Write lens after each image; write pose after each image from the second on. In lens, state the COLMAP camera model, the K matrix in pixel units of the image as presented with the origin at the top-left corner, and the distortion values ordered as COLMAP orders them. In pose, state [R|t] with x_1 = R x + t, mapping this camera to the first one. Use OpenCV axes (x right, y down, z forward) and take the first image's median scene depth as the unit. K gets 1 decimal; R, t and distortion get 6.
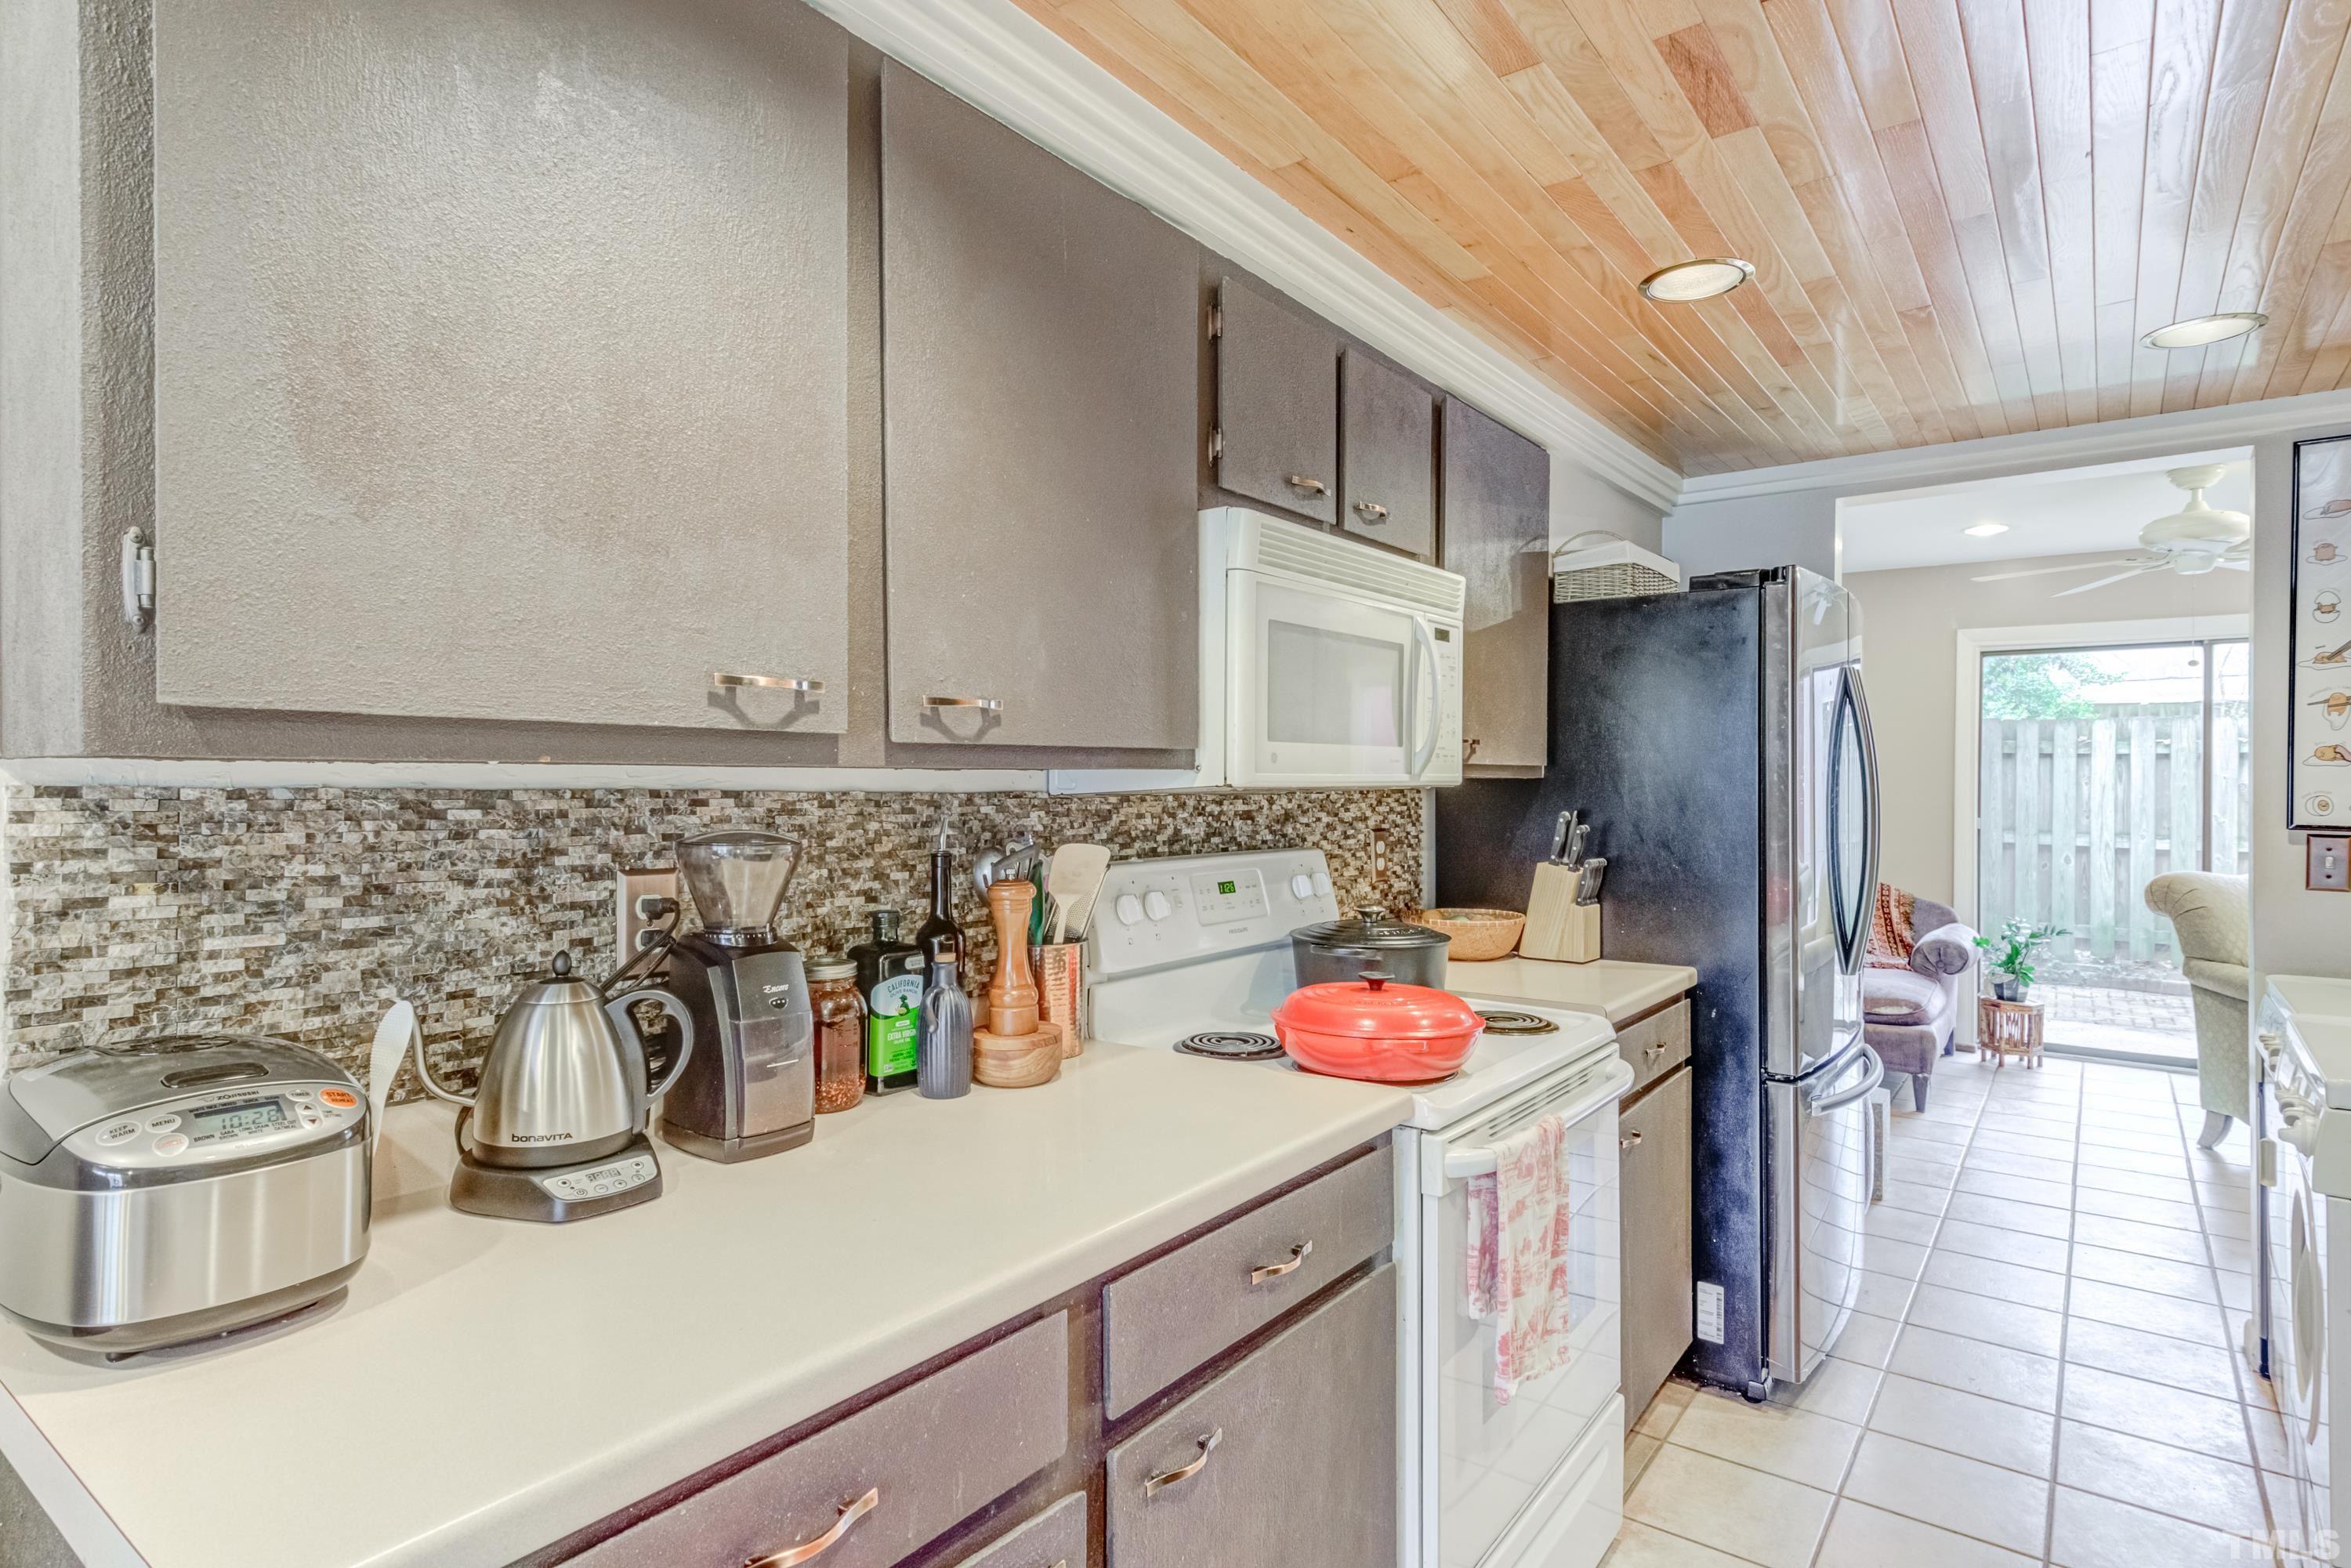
lens RADIAL K [[1227.4, 0, 1175.5], [0, 1227.4, 784.0], [0, 0, 1]] dist [0.032185, -0.008124]
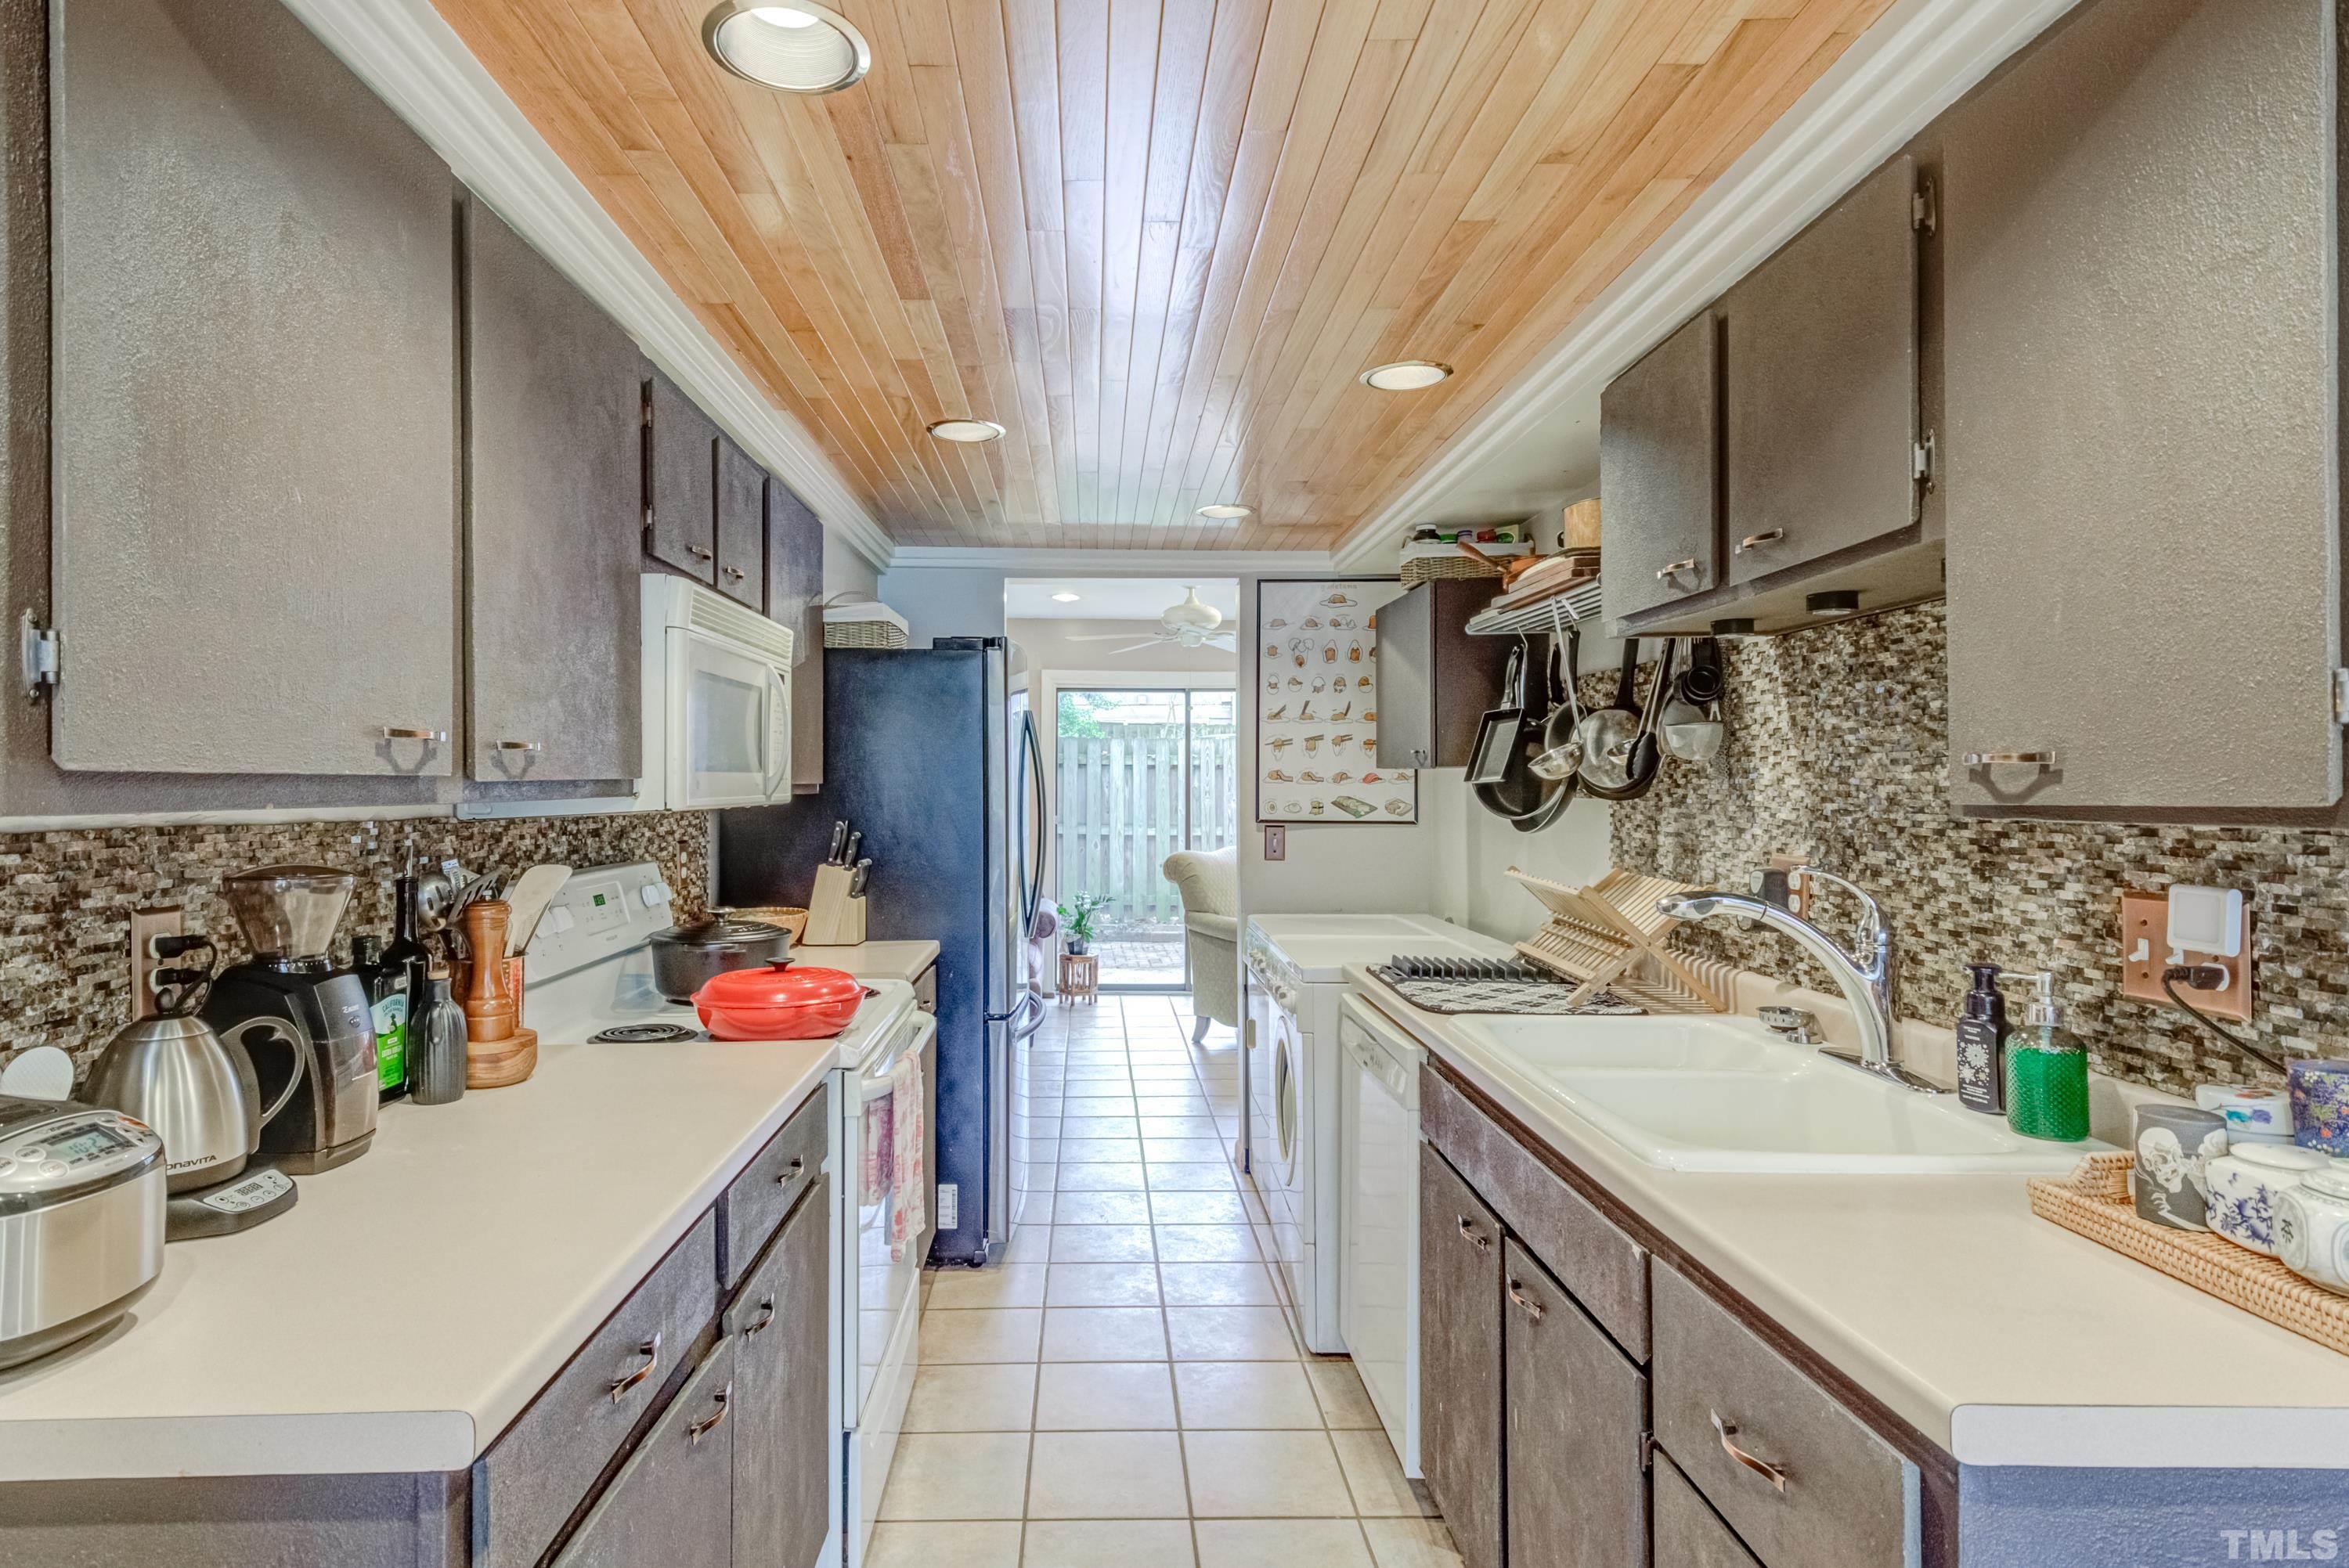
lens RADIAL K [[1241.3, 0, 1104.1], [0, 1241.3, 772.4], [0, 0, 1]] dist [0.028499, -0.021021]
pose [[0.794818, 0.002843, 0.606841, -0.214541], [0.003264, 0.999955, -0.008960, -0.013997], [-0.606839, 0.009102, 0.794773, -0.128284]]
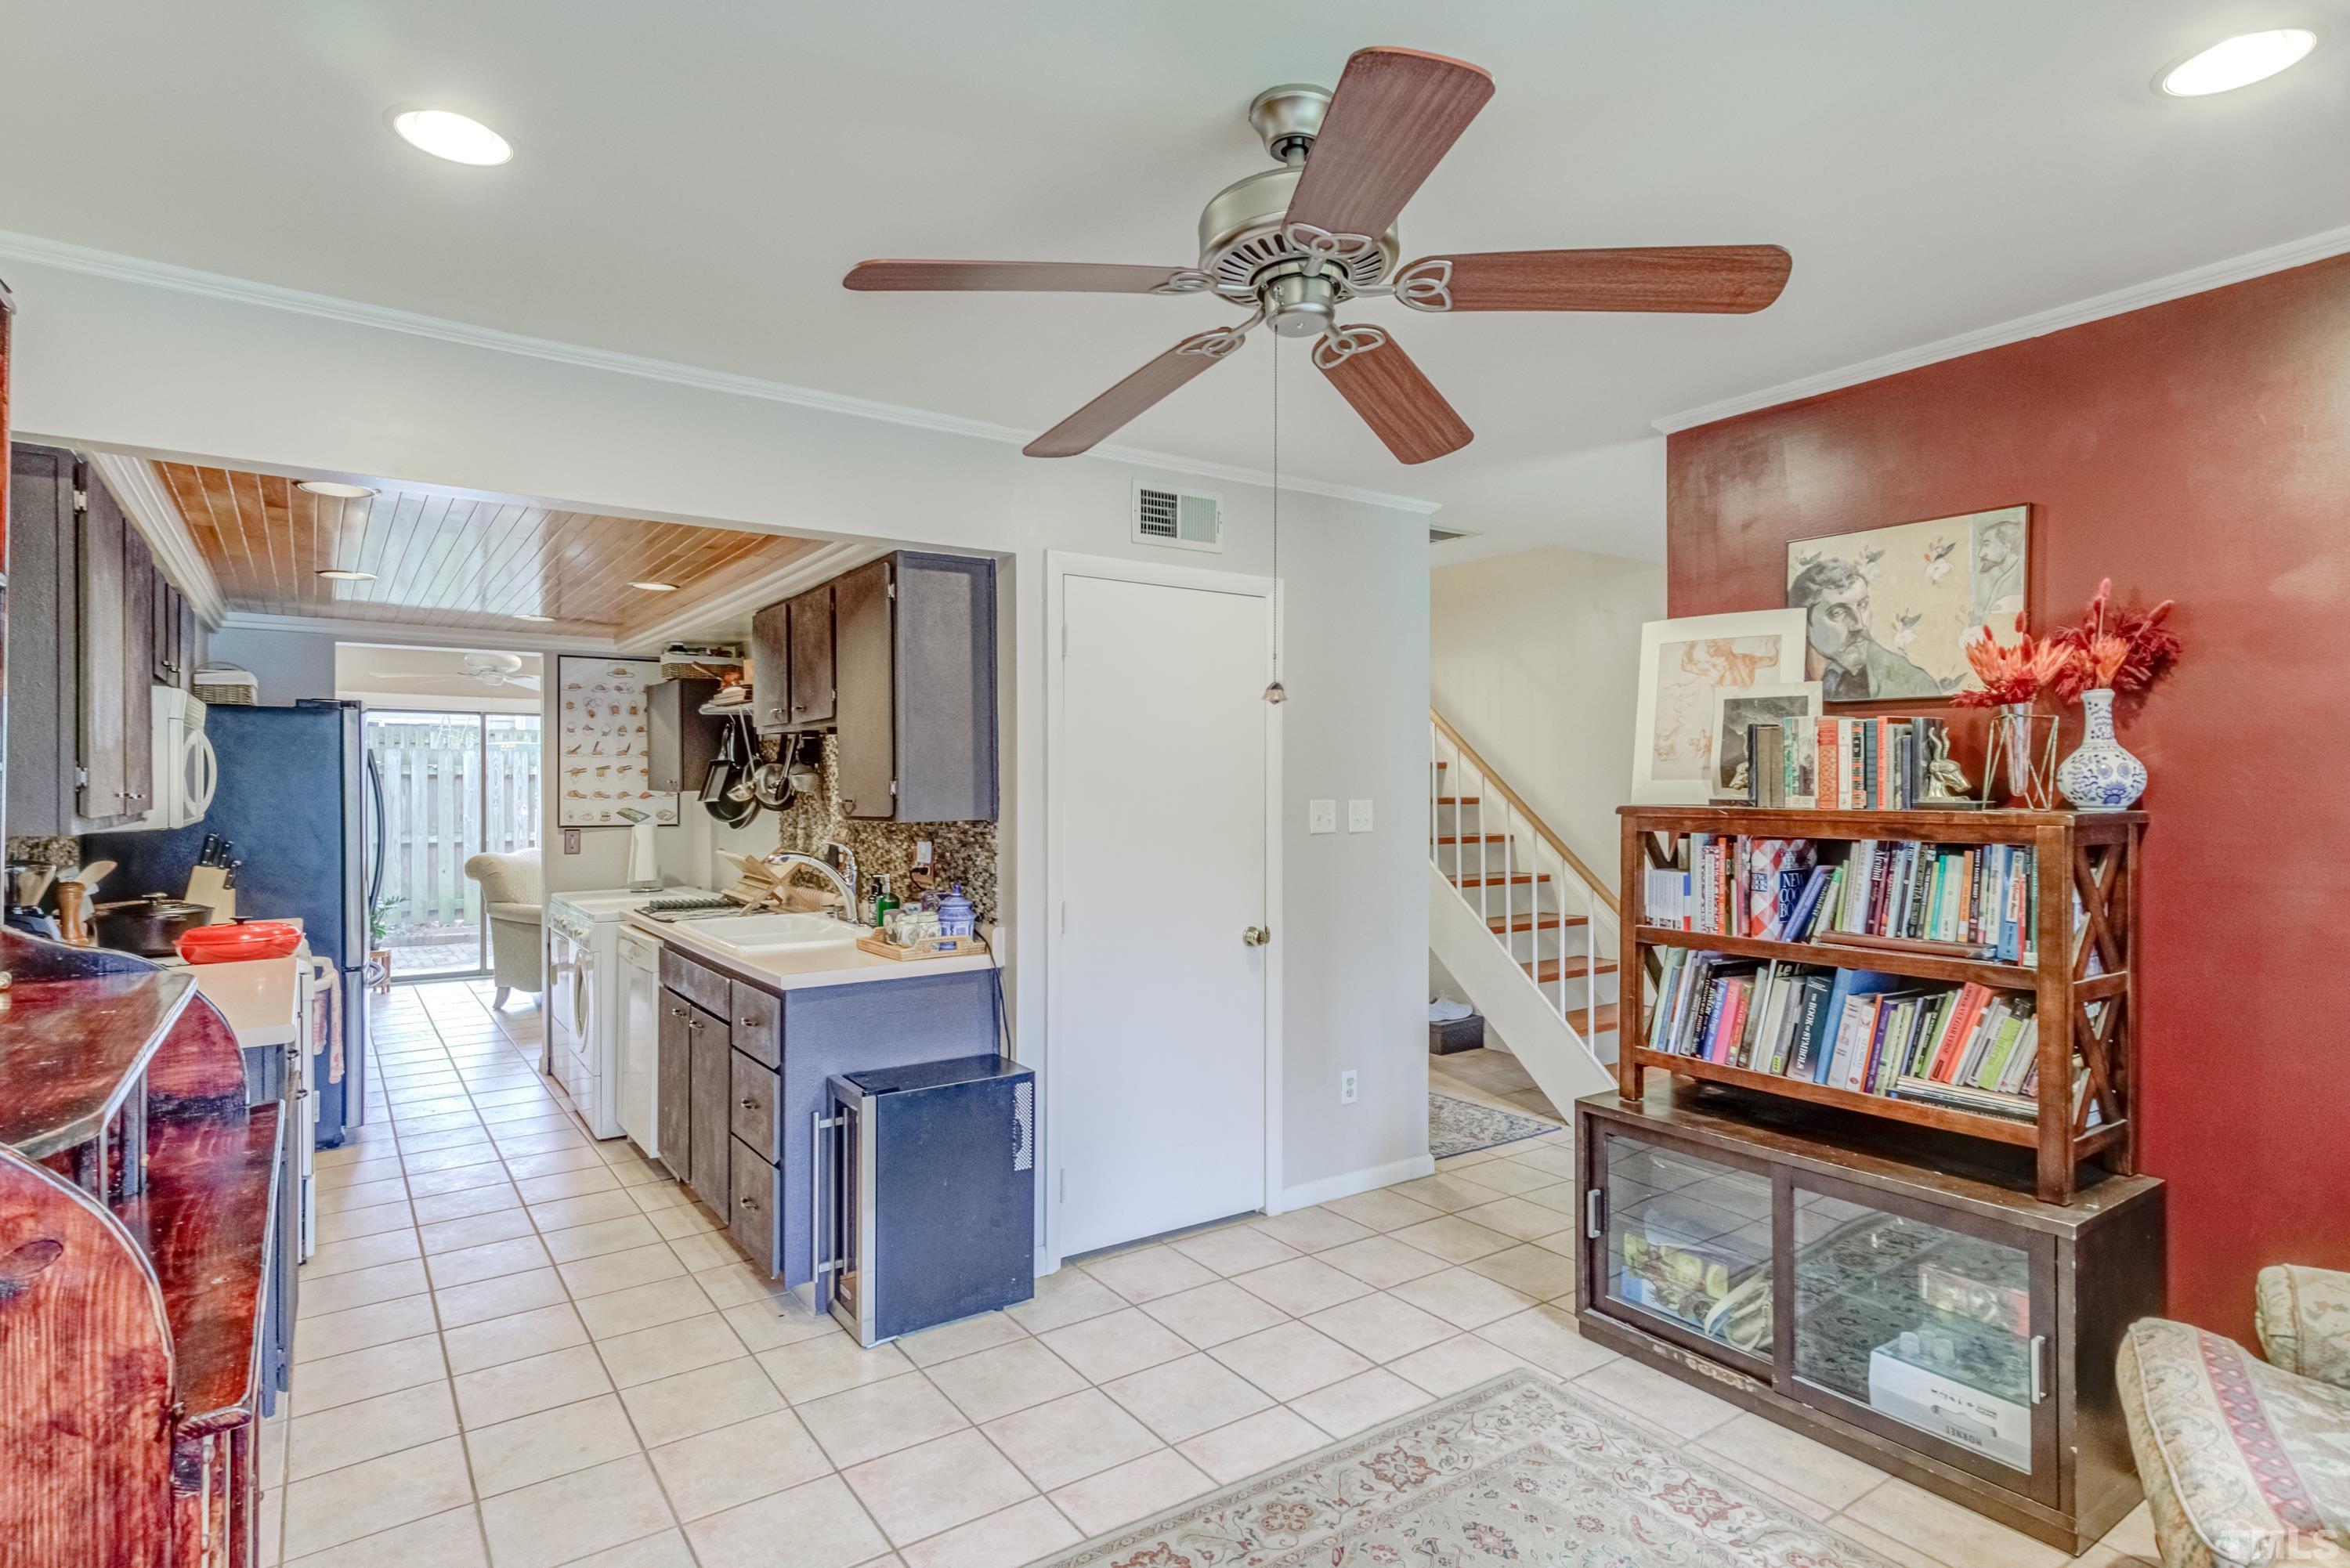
lens RADIAL K [[1204.2, 0, 1185.0], [0, 1204.2, 790.2], [0, 0, 1]] dist [0.025154, -0.004385]
pose [[0.302007, -0.008953, 0.953264, -0.814086], [0.004978, 0.999957, 0.007815, -0.041319], [-0.953293, 0.002385, 0.302039, -0.700140]]
